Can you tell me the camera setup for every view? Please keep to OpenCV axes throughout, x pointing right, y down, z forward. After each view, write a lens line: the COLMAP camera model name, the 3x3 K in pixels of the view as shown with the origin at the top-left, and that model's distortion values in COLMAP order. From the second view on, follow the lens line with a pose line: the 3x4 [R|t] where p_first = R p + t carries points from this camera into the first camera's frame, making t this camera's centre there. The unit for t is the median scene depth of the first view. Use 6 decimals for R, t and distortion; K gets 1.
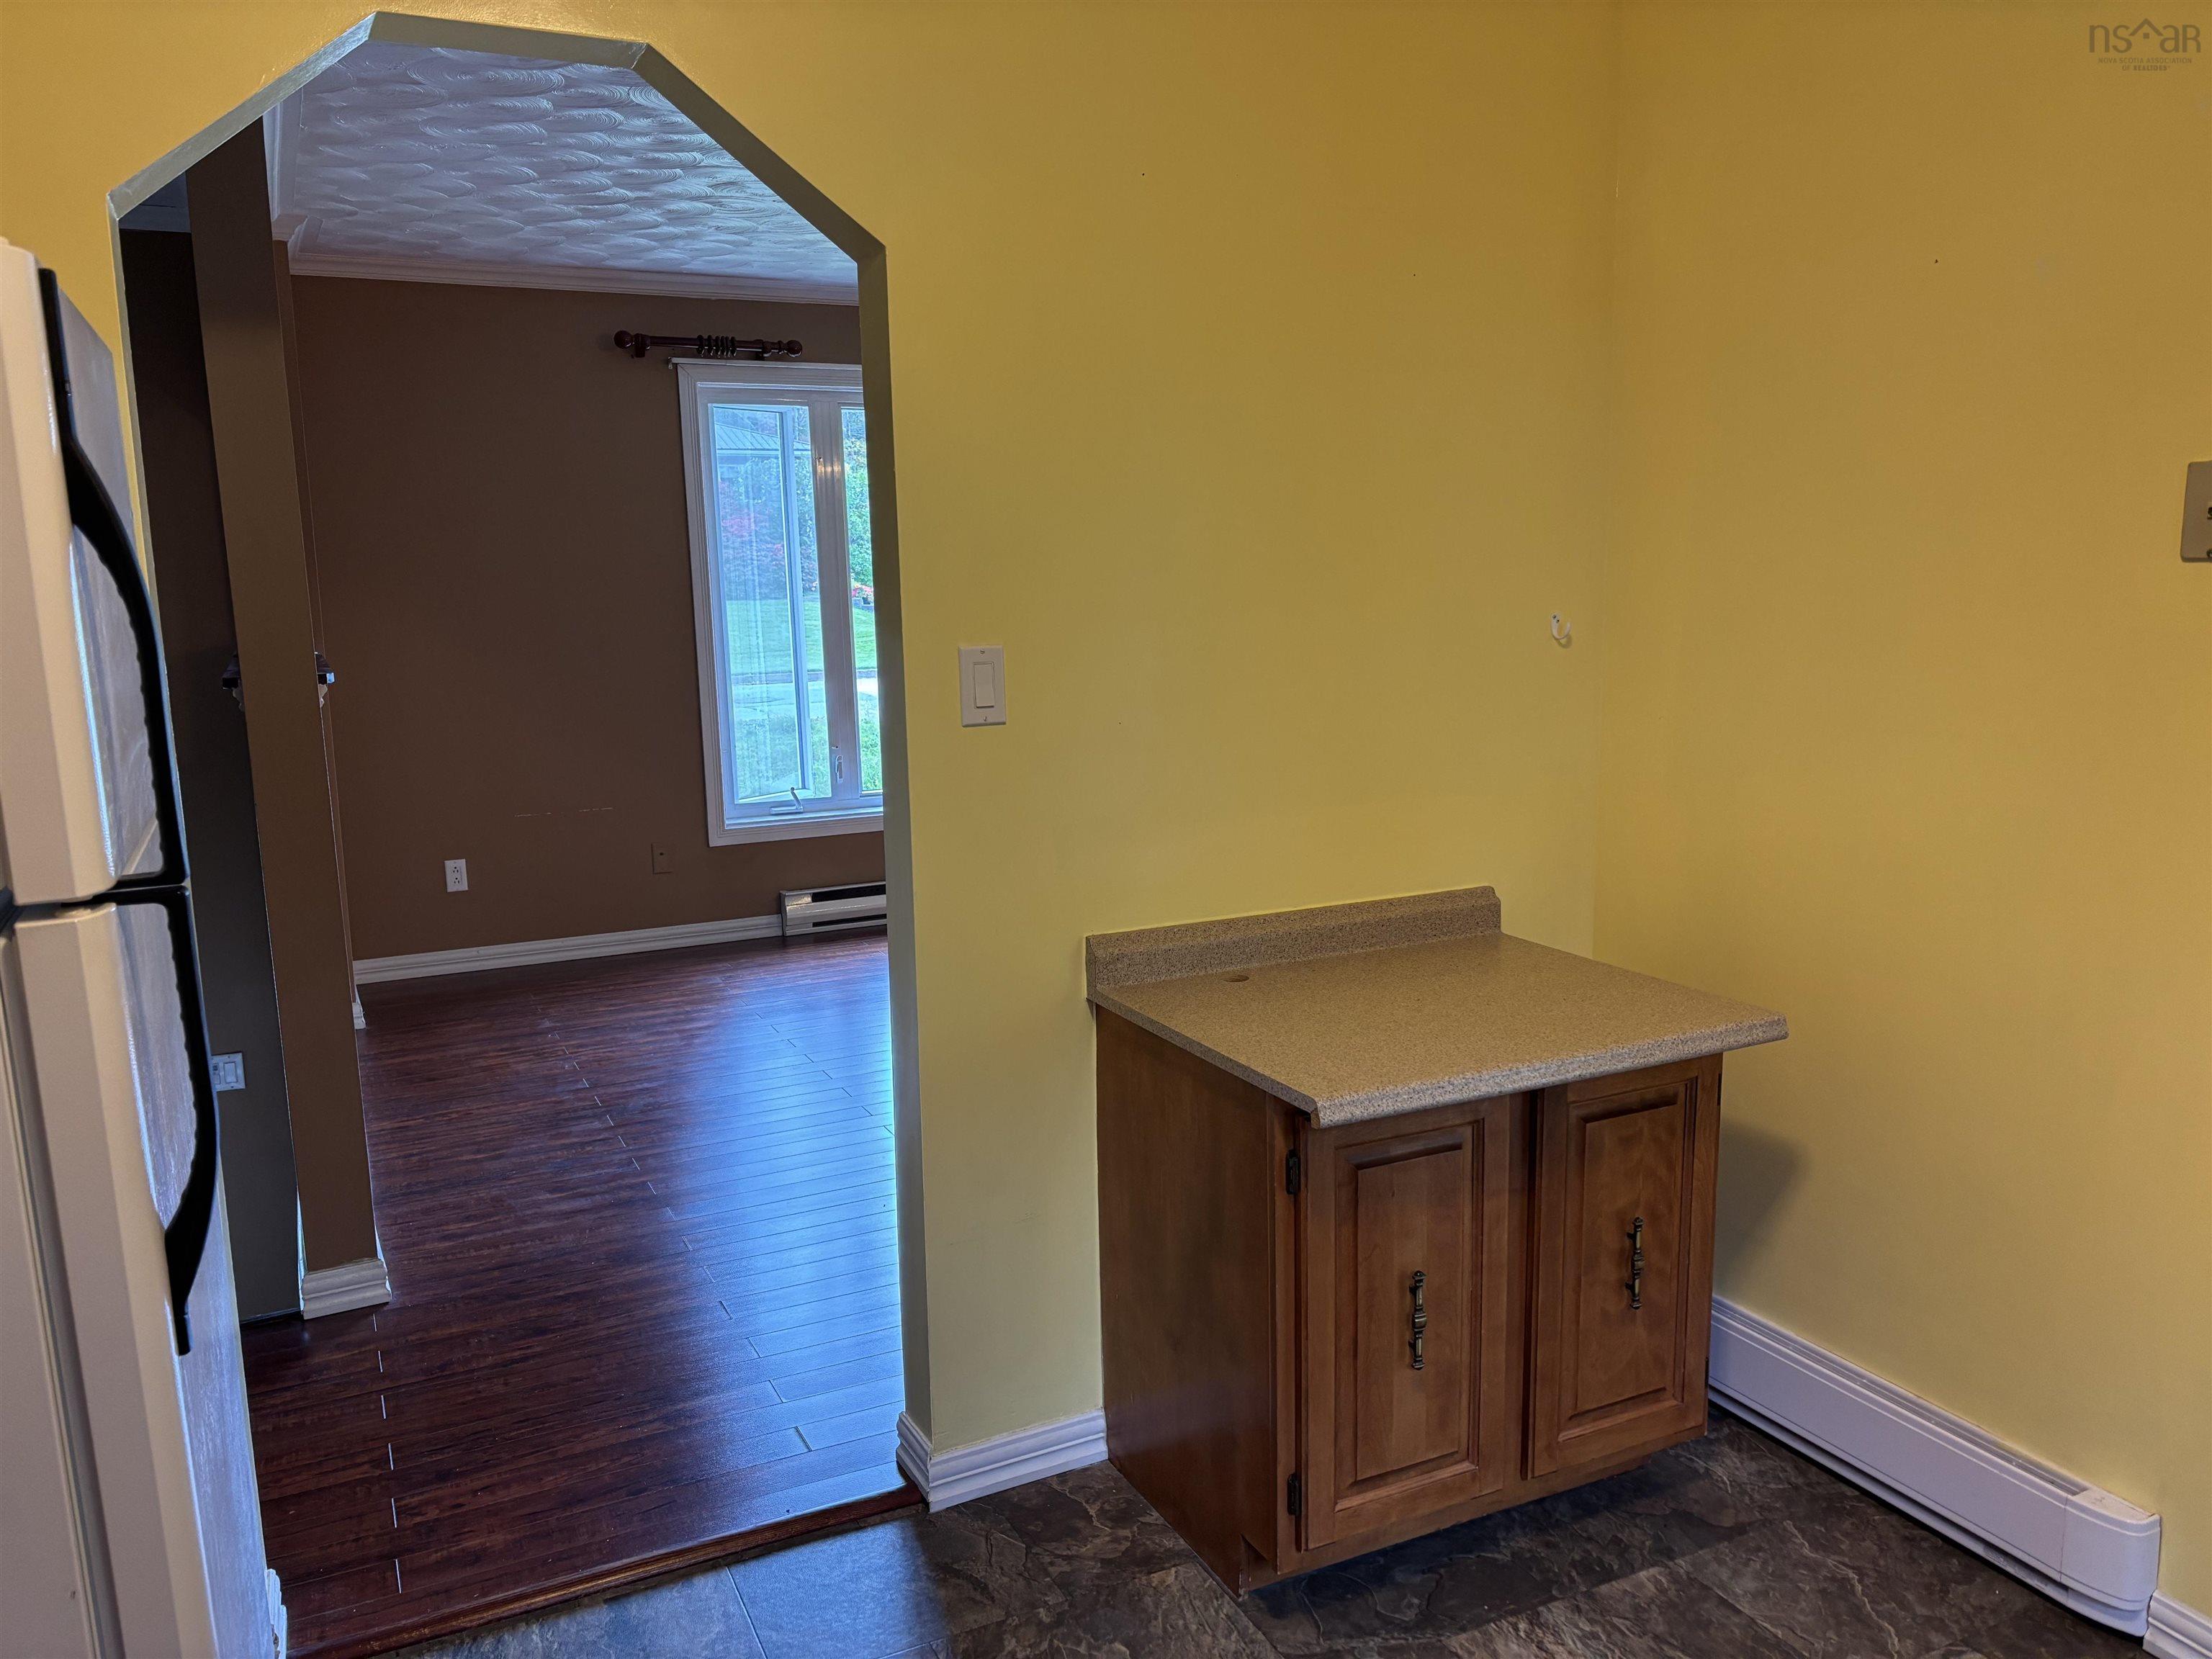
lens RADIAL K [[1670.7, 0, 1102.5], [0, 1670.7, 836.3], [0, 0, 1]] dist [0.047809, -0.055926]
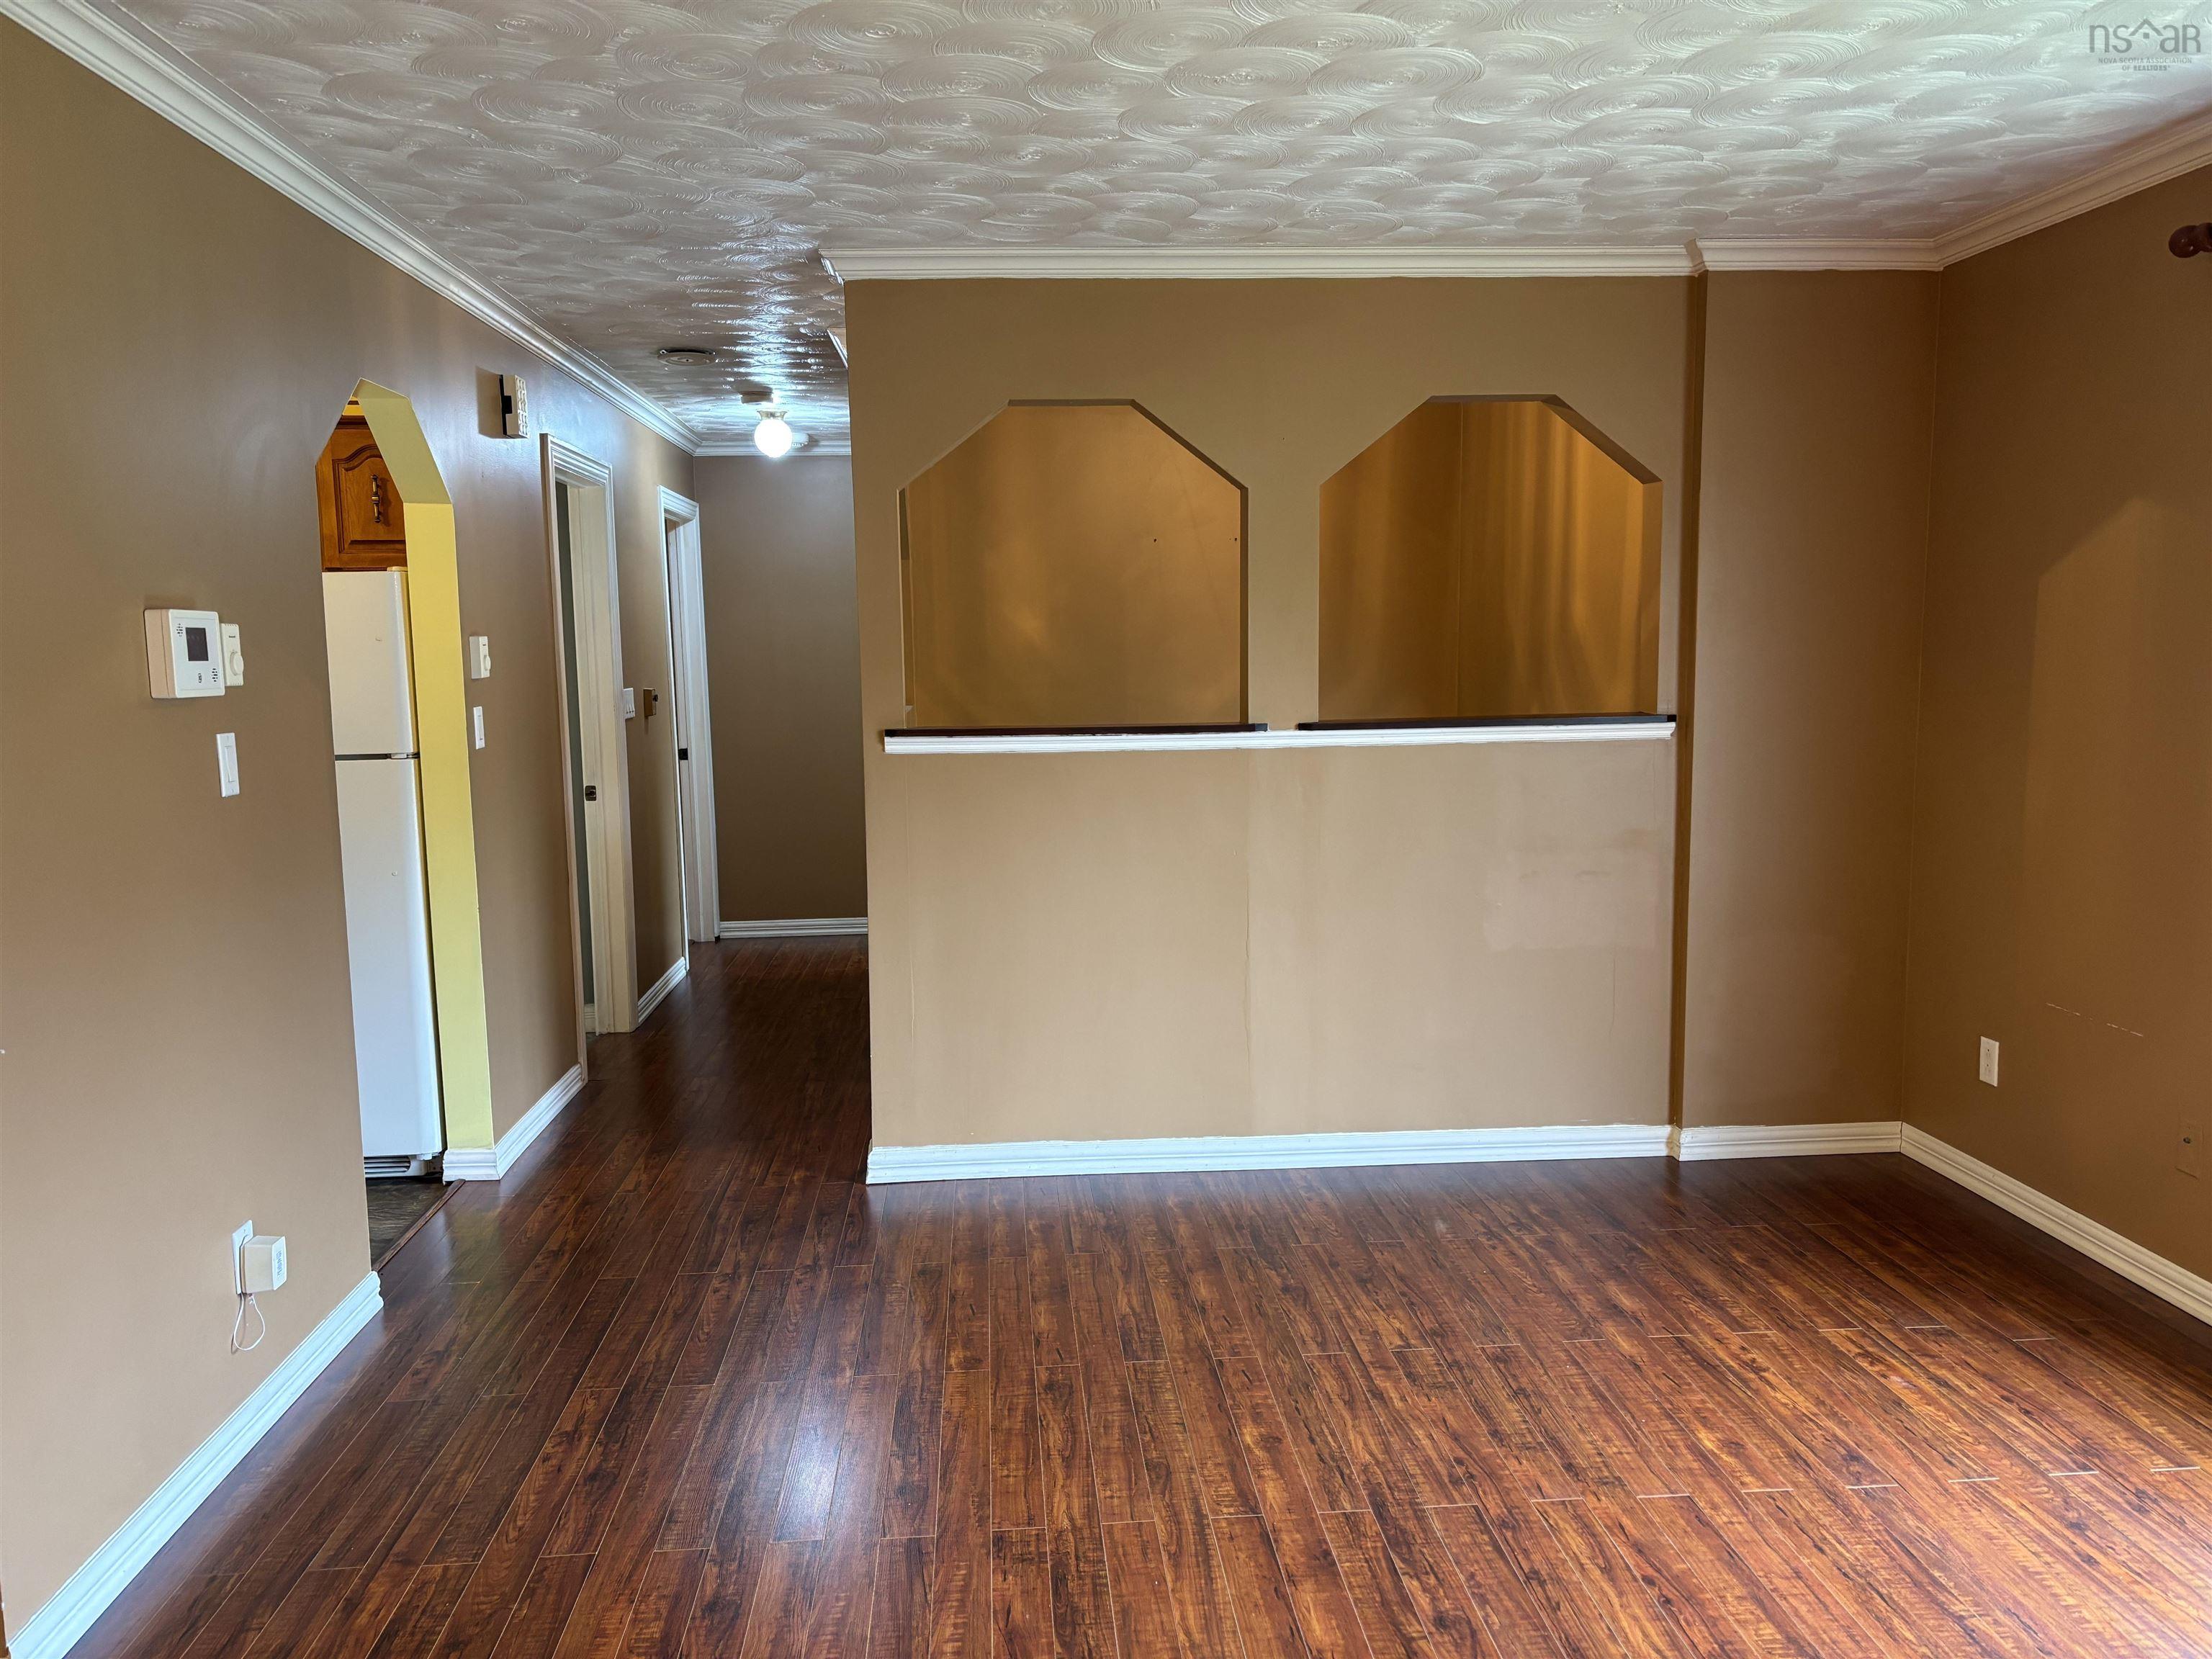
lens RADIAL K [[1670.7, 0, 1106.4], [0, 1670.7, 835.3], [0, 0, 1]] dist [0.047809, -0.055926]
pose [[-0.371106, 0.121890, -0.920556, 0.400319], [-0.142689, 0.972089, 0.186236, -0.151114], [0.917562, 0.200466, -0.343355, 0.909334]]
